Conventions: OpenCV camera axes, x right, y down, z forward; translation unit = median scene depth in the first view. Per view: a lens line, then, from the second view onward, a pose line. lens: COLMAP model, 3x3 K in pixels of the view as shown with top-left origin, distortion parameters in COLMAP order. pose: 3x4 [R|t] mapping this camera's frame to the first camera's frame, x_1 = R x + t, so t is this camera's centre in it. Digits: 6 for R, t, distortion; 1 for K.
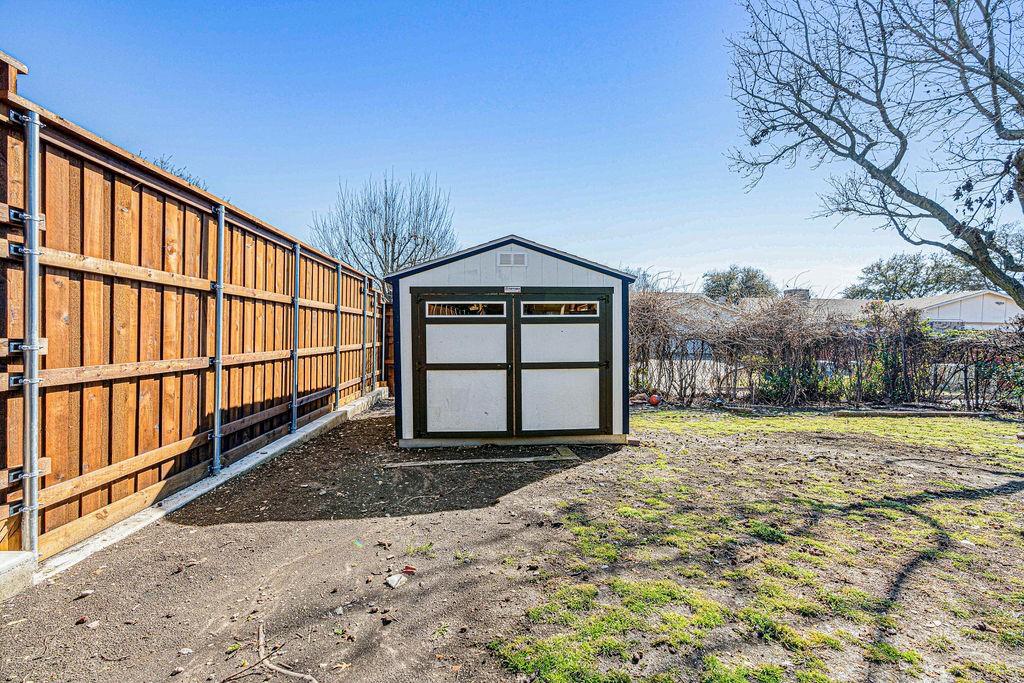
lens RADIAL K [[477.8, 0, 511.5], [0, 477.8, 348.2], [0, 0, 1]] dist [-0.010328, 0.004001]
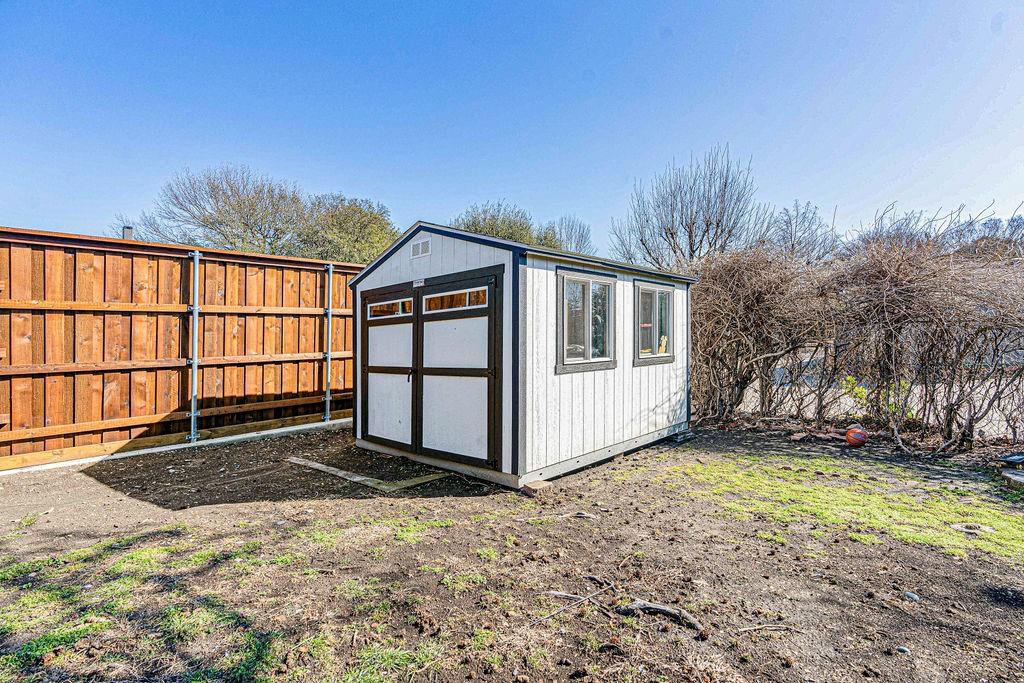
lens RADIAL K [[477.8, 0, 511.7], [0, 477.8, 337.5], [0, 0, 1]] dist [-0.010328, 0.004001]
pose [[0.673355, -0.024667, -0.738908, 0.759769], [0.008022, 0.999628, -0.026060, 0.000479], [0.739276, 0.011620, 0.673302, 0.542063]]
